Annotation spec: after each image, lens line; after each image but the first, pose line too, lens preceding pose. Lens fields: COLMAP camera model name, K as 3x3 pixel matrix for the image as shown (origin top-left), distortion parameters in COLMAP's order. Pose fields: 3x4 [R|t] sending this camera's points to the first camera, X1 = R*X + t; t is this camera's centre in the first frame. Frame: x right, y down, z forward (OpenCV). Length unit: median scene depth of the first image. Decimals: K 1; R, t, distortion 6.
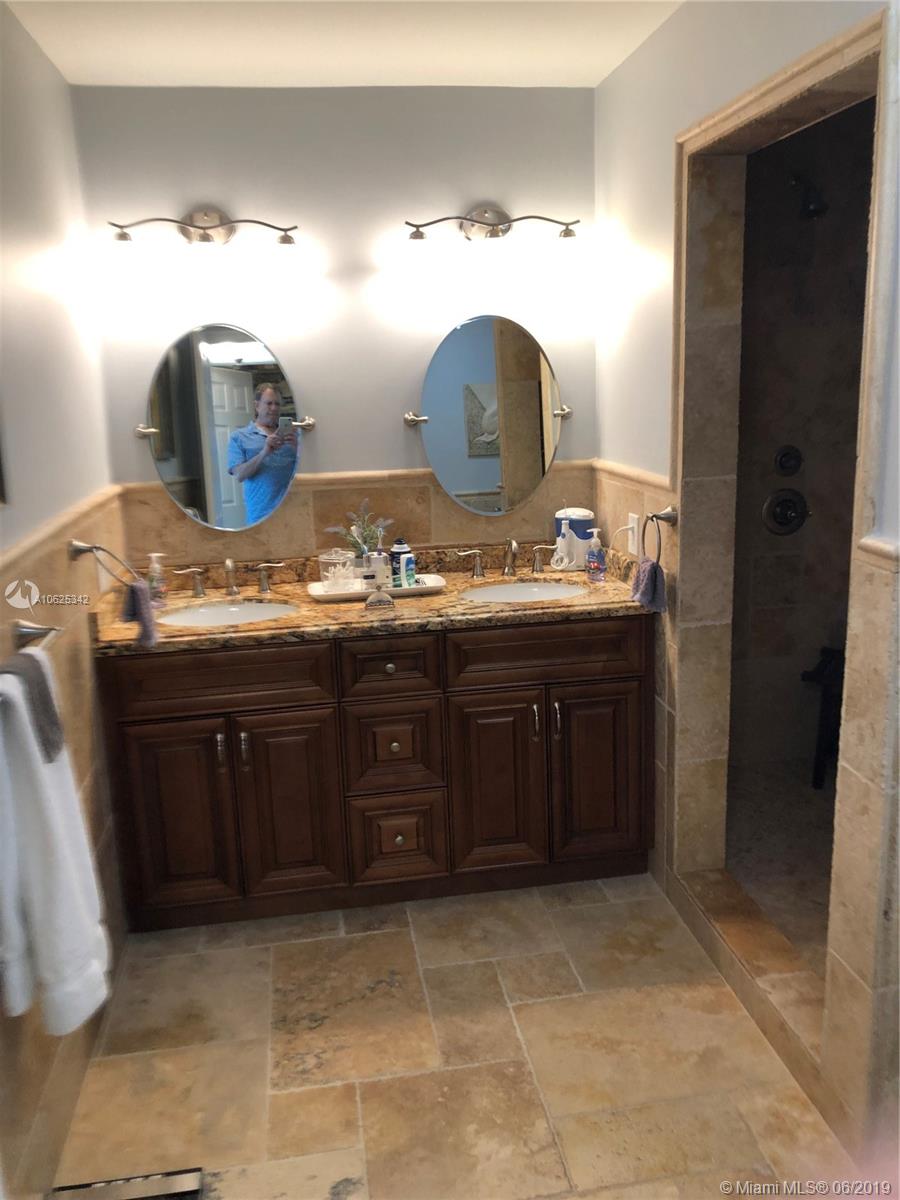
lens RADIAL K [[970.2, 0, 454.7], [0, 970.2, 600.8], [0, 0, 1]] dist [-0.014793, -0.008929]
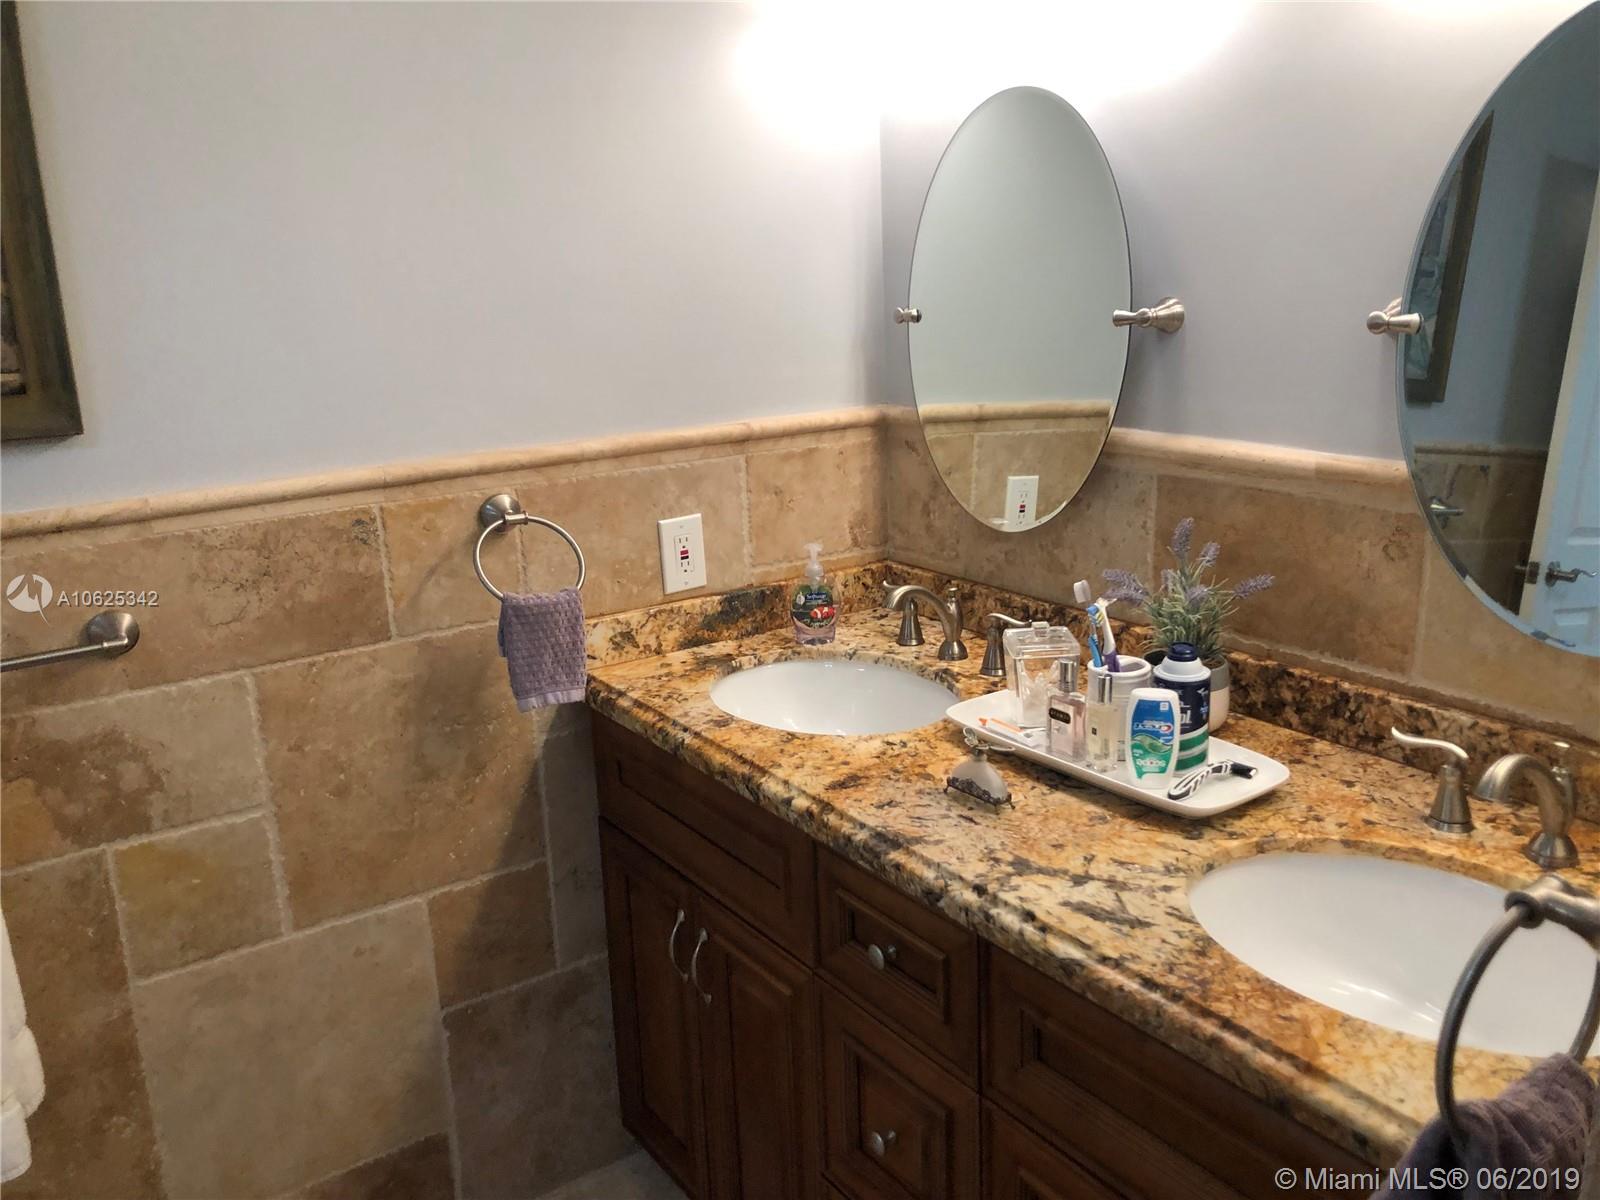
lens RADIAL K [[1293.6, 0, 803.1], [0, 1293.6, 593.7], [0, 0, 1]] dist [-0.014793, -0.008929]
pose [[0.459587, 0.240557, -0.854934, 0.309197], [-0.200116, 0.965914, 0.164208, -0.141987], [0.865294, 0.095618, 0.492061, 0.682524]]
